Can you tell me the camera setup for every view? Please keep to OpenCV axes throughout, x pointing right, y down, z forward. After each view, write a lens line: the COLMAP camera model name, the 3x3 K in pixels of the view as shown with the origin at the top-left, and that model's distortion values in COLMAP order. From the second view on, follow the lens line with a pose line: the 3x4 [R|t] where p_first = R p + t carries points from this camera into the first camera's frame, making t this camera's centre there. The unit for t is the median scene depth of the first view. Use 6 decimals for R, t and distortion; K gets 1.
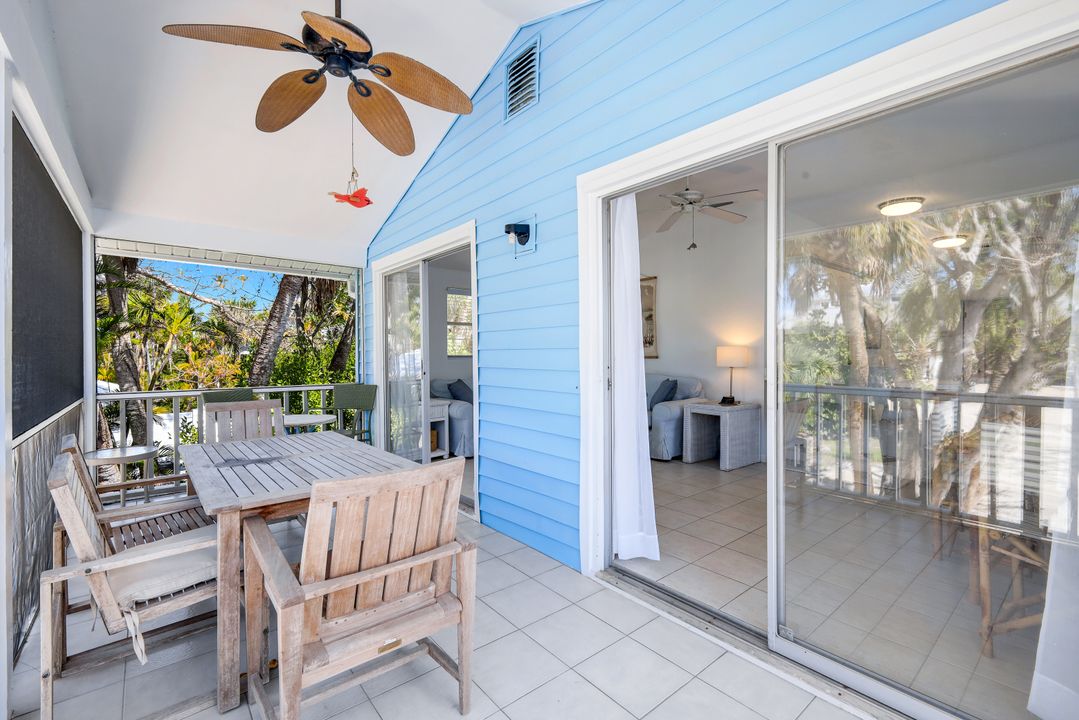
lens RADIAL K [[477.8, 0, 539.5], [0, 477.8, 360.0], [0, 0, 1]] dist [-0.001409, -0.000222]
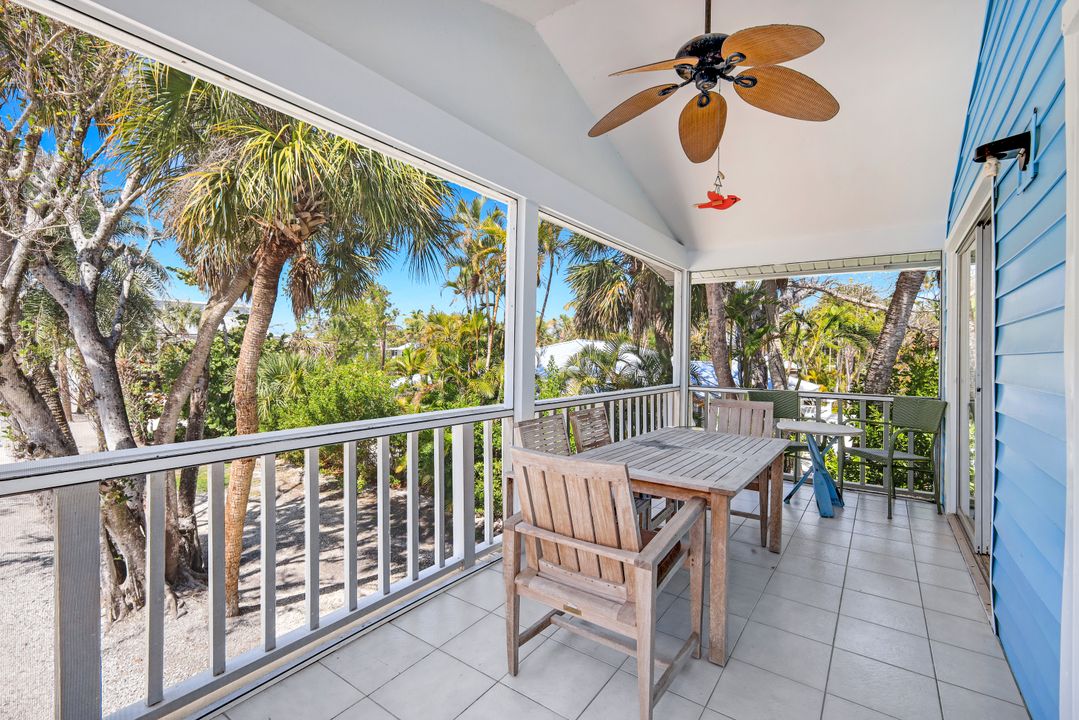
lens RADIAL K [[477.8, 0, 539.5], [0, 477.8, 360.0], [0, 0, 1]] dist [-0.001409, -0.000222]
pose [[0.239483, 0.012125, -0.970825, 0.413764], [-0.024432, 0.999681, 0.006458, -0.004270], [0.970593, 0.022172, 0.239703, 0.337318]]
